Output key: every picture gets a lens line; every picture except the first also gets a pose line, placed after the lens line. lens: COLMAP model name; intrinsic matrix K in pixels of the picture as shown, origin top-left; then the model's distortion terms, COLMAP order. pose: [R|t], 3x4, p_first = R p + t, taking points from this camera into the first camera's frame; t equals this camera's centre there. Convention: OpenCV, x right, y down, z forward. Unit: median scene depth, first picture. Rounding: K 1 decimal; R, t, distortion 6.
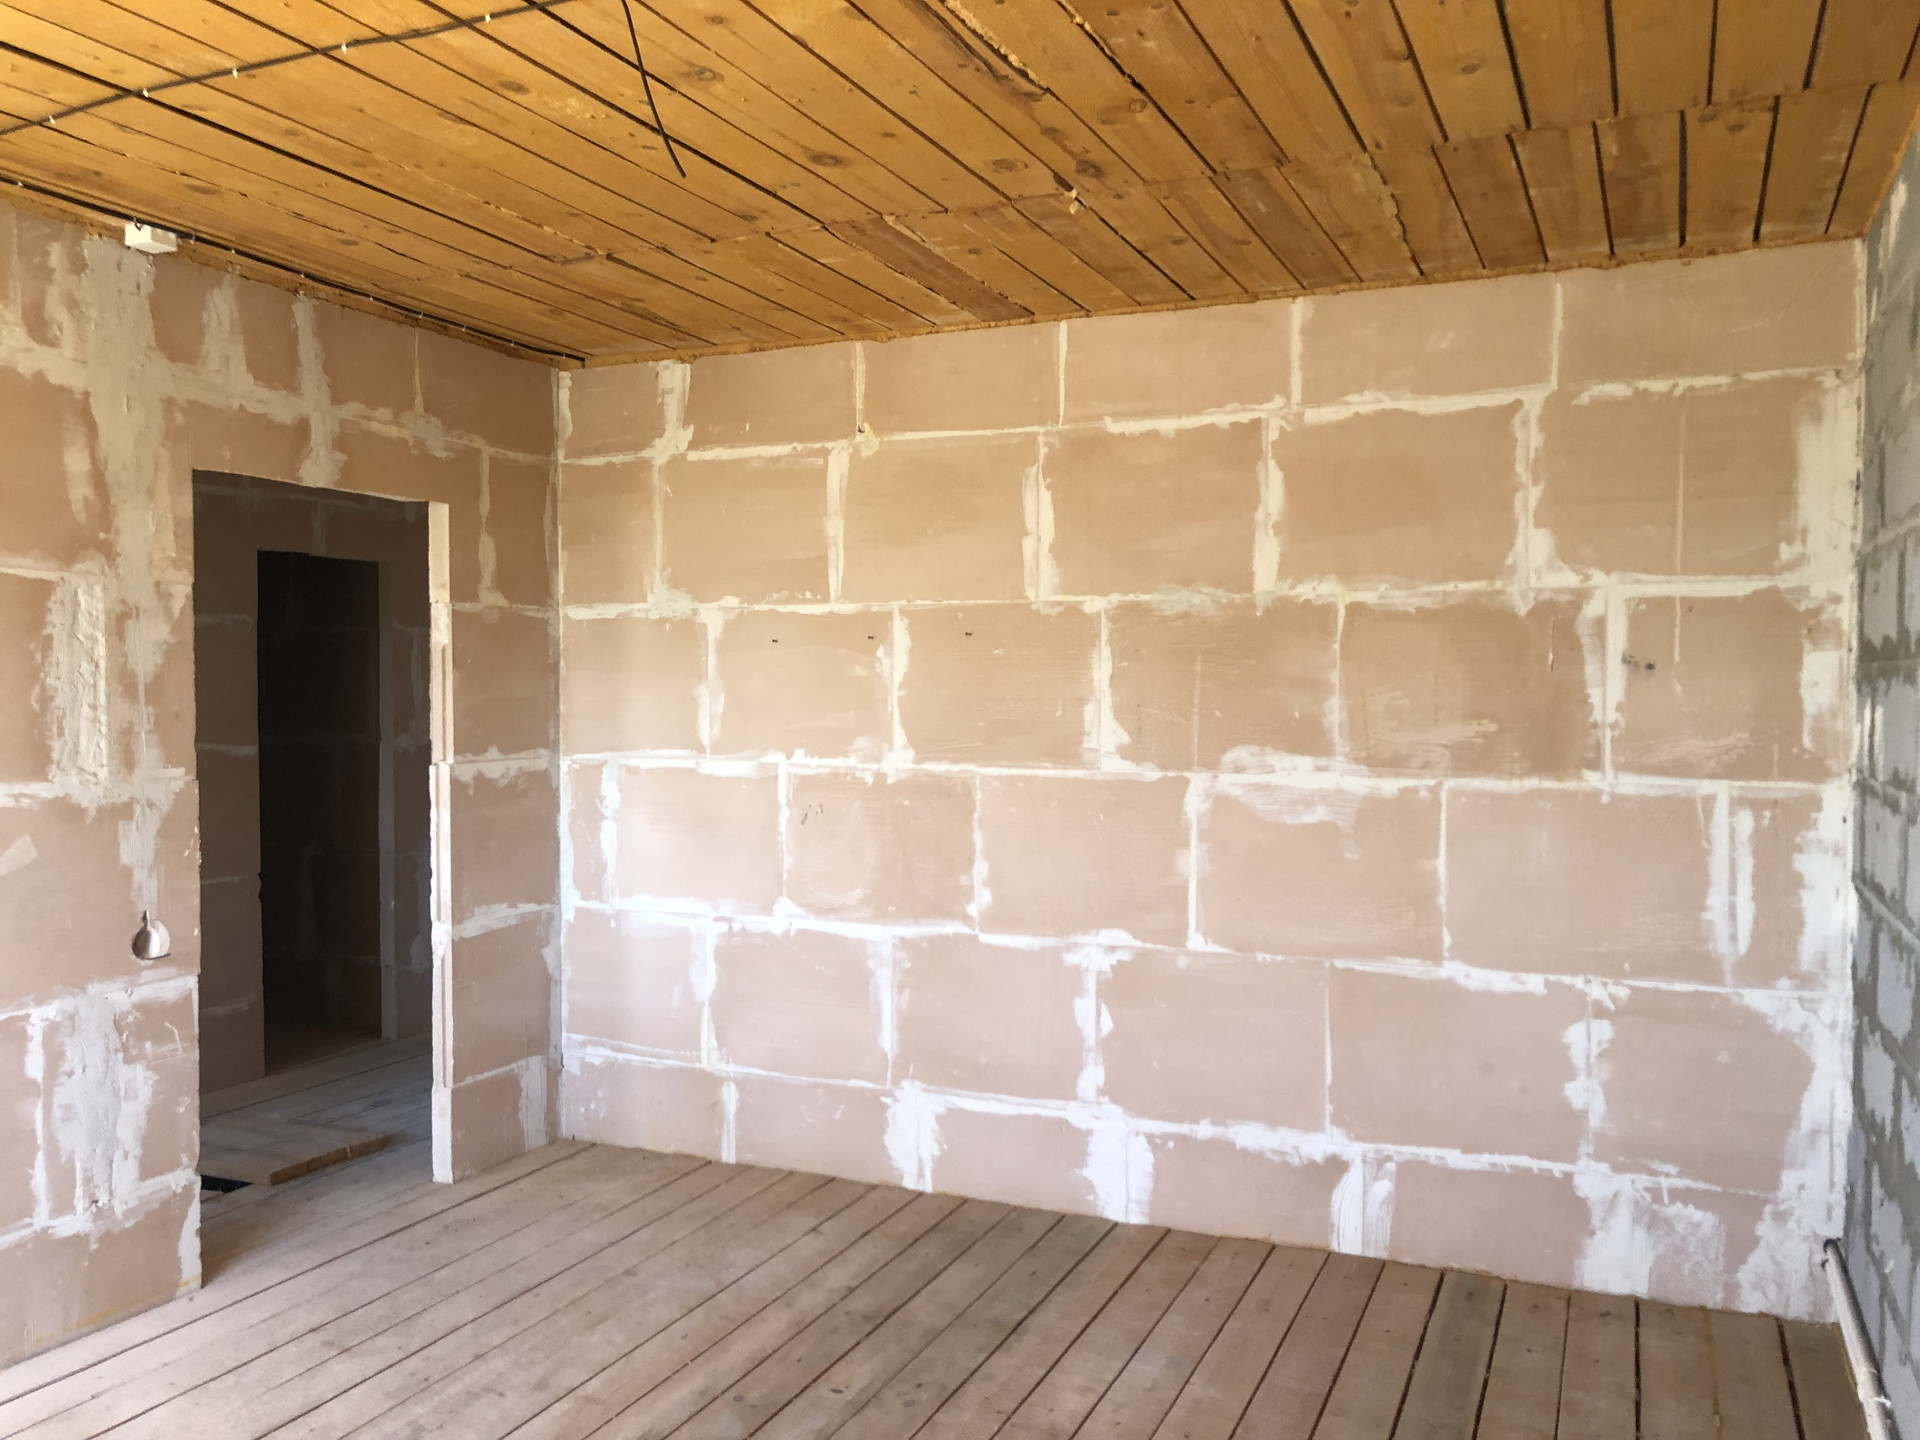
lens RADIAL K [[1578.0, 0, 952.9], [0, 1578.0, 726.0], [0, 0, 1]] dist [0.043294, -0.073413]
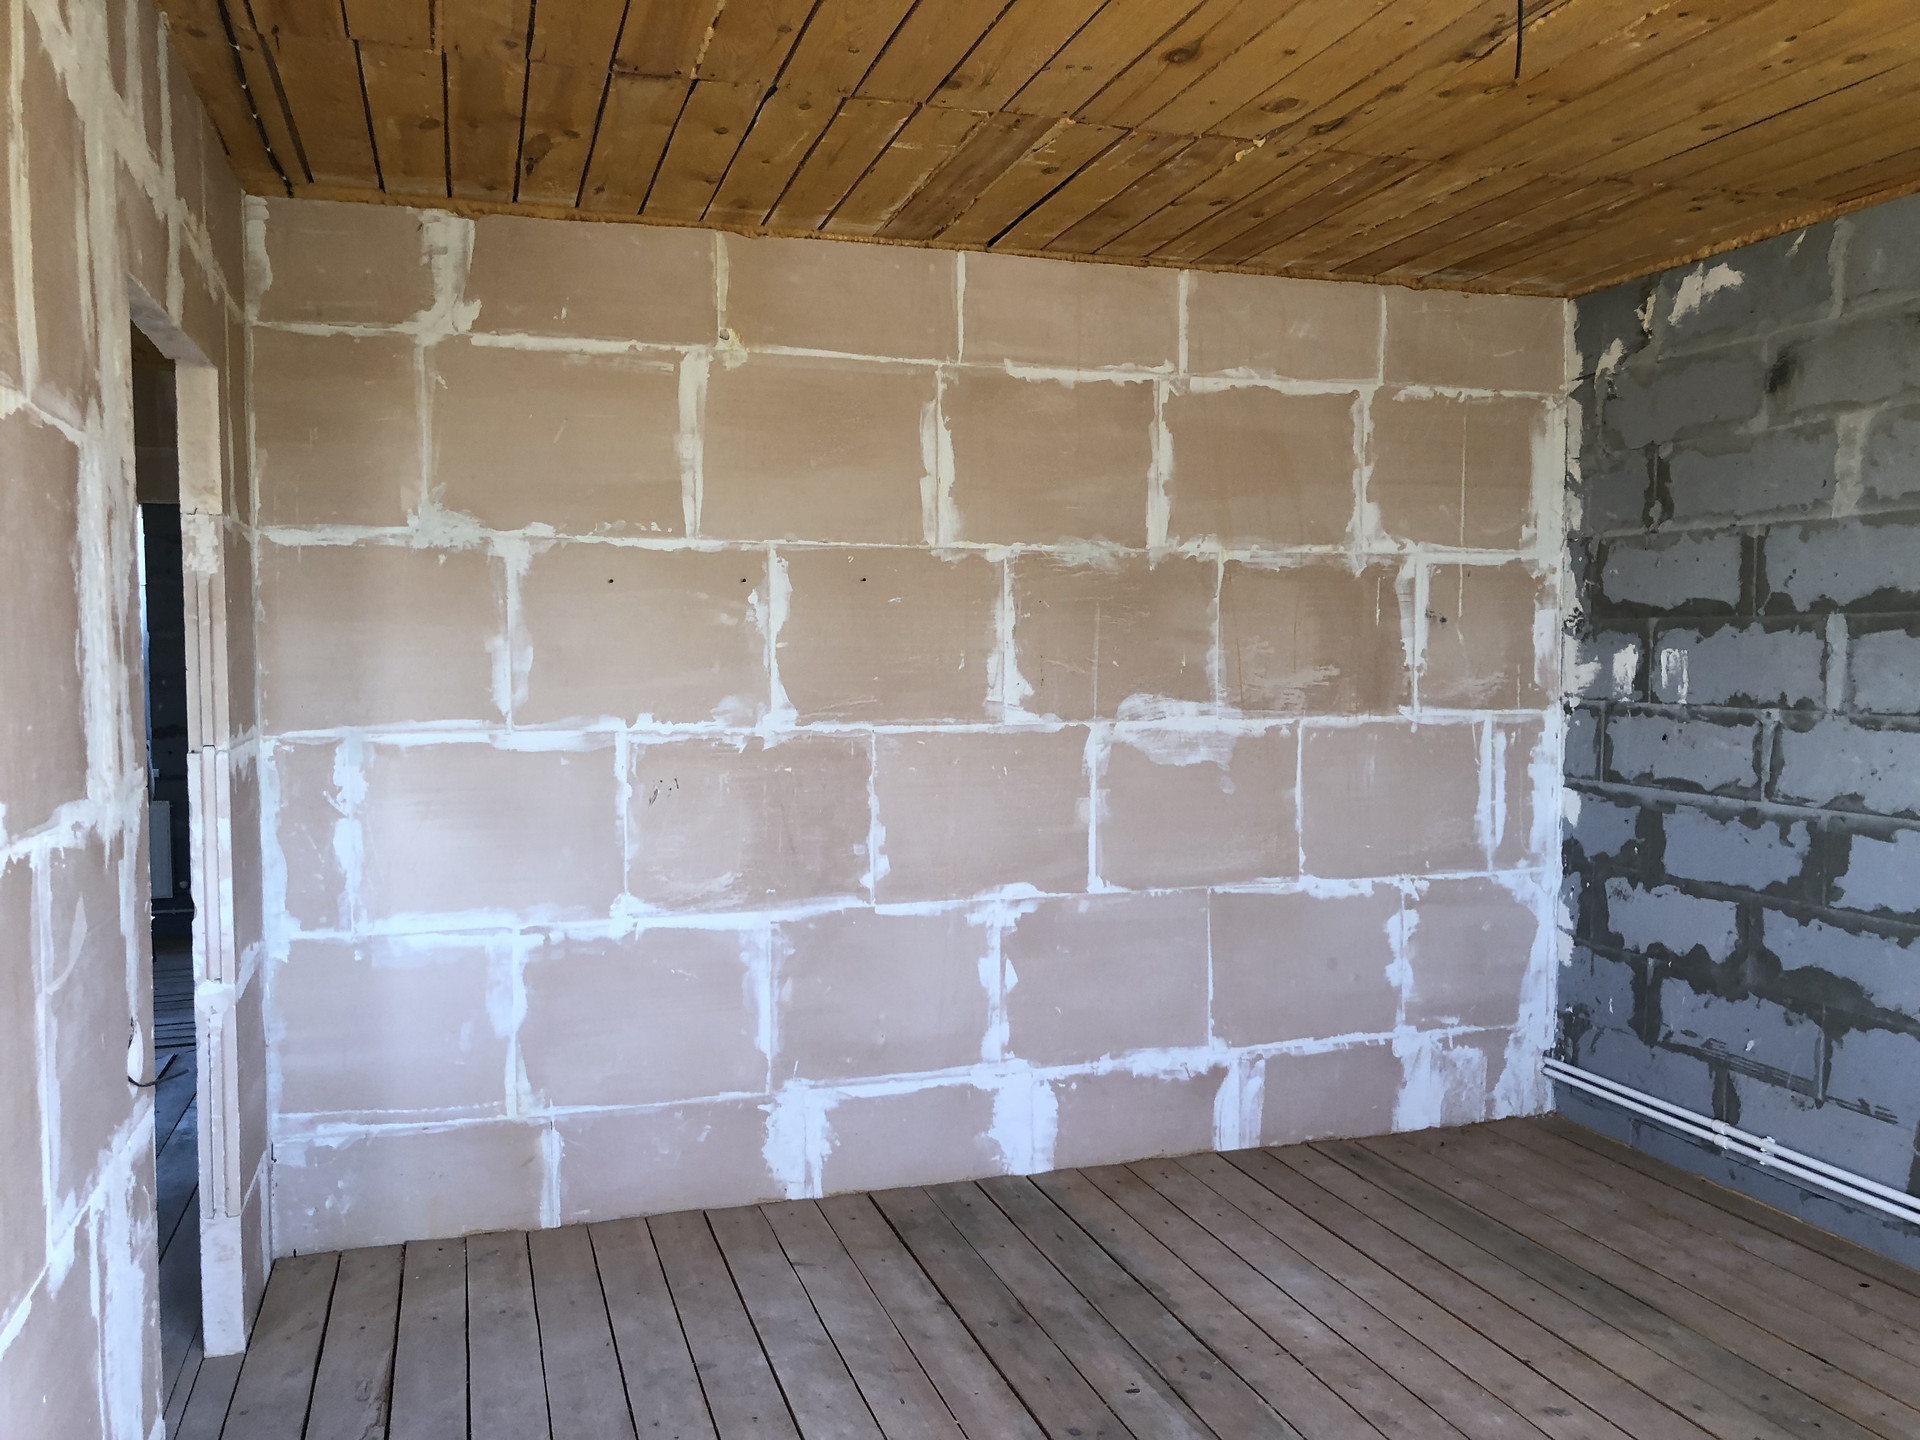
lens RADIAL K [[1578.0, 0, 978.3], [0, 1578.0, 731.4], [0, 0, 1]] dist [0.043294, -0.073413]
pose [[0.736002, -0.040105, 0.675790, -0.601787], [0.019781, 0.999092, 0.037748, -0.004109], [-0.676690, -0.014415, 0.736127, 0.302703]]
